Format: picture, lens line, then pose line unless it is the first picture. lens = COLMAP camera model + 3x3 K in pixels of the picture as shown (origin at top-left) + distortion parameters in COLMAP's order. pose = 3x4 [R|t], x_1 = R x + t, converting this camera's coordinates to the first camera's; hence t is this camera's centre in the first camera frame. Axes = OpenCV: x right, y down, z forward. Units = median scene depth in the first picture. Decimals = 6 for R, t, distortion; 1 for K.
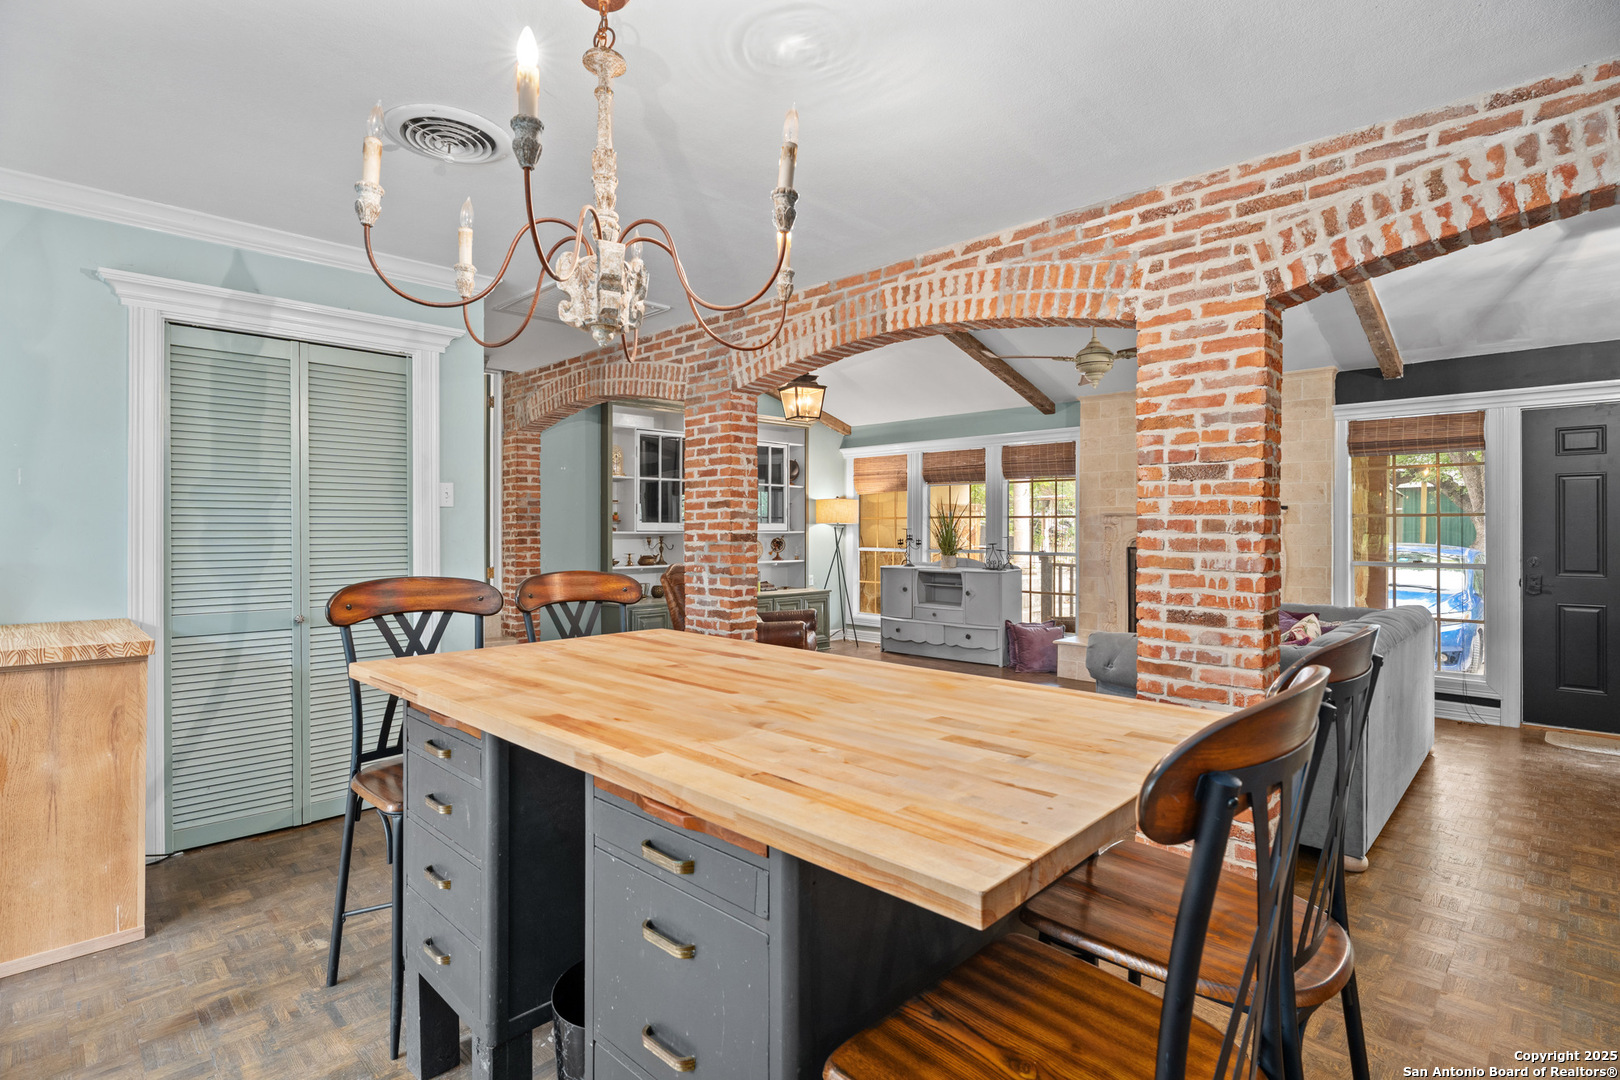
lens RADIAL K [[819.6, 0, 809.9], [0, 819.6, 526.9], [0, 0, 1]] dist [-0.000018, 0.000053]
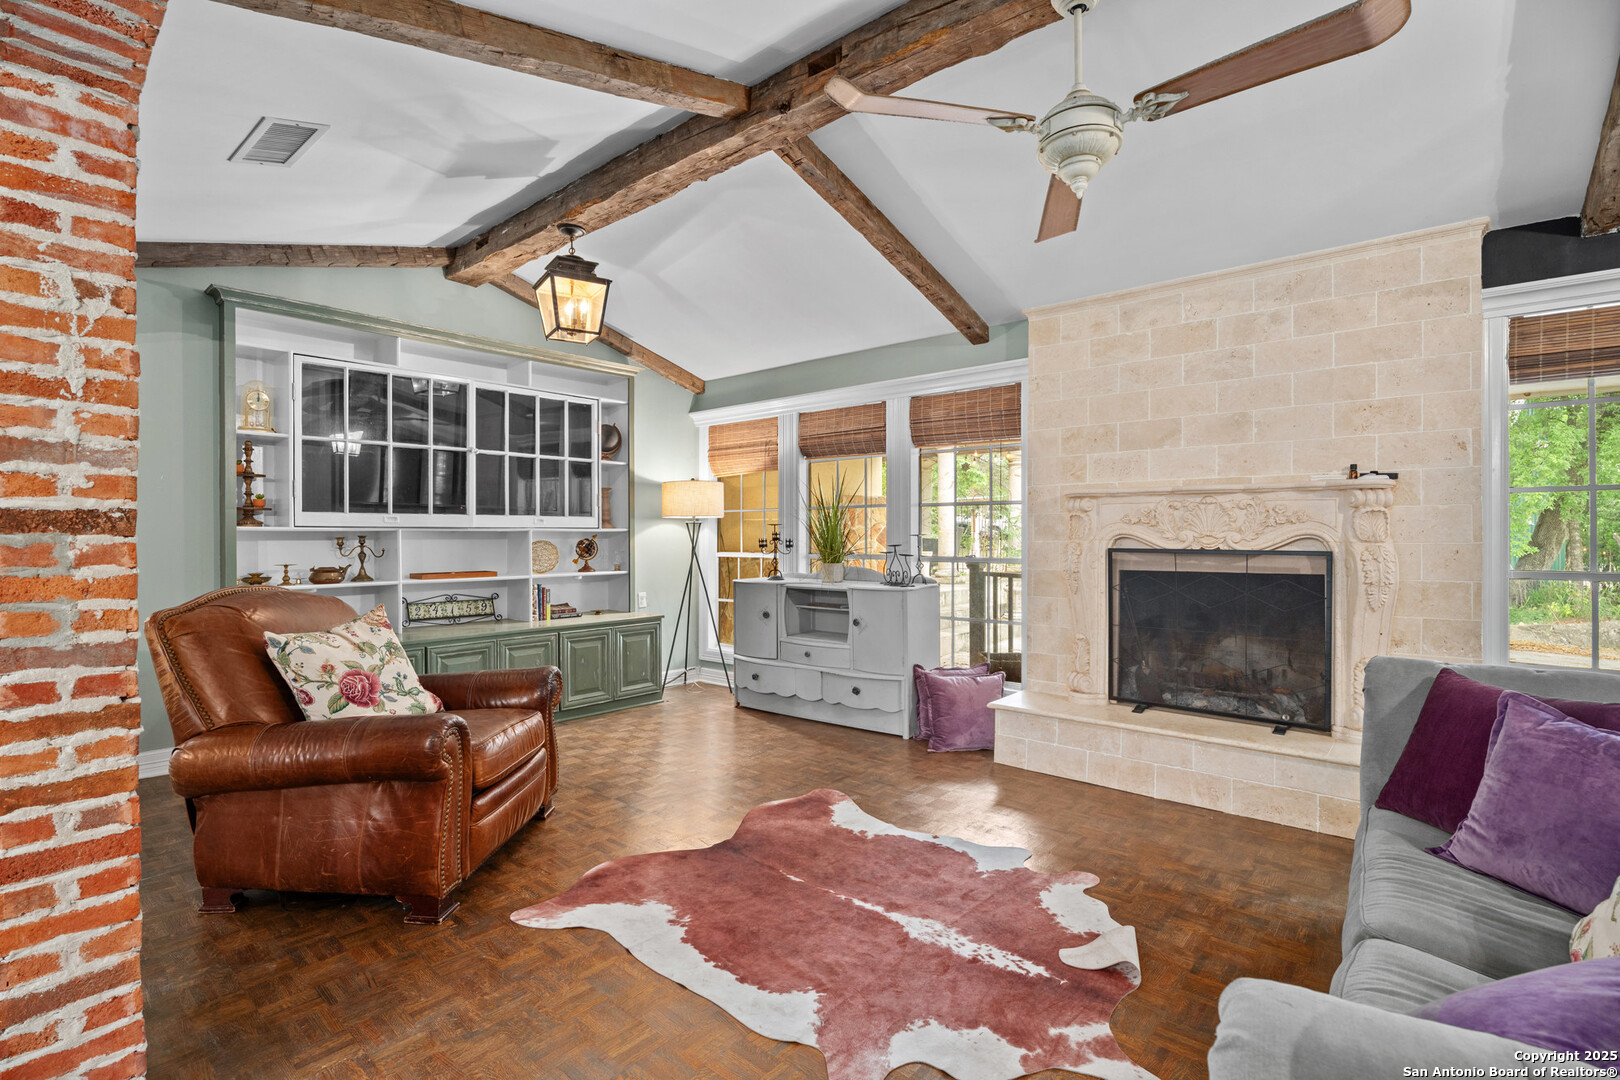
lens RADIAL K [[785.1, 0, 810.0], [0, 785.1, 540.0], [0, 0, 1]] dist [-0.010326, -0.000127]
pose [[0.997465, -0.004493, 0.071020, 0.114295], [0.003870, 0.999953, 0.008907, 0.011108], [-0.071057, -0.008610, 0.997435, 0.394086]]
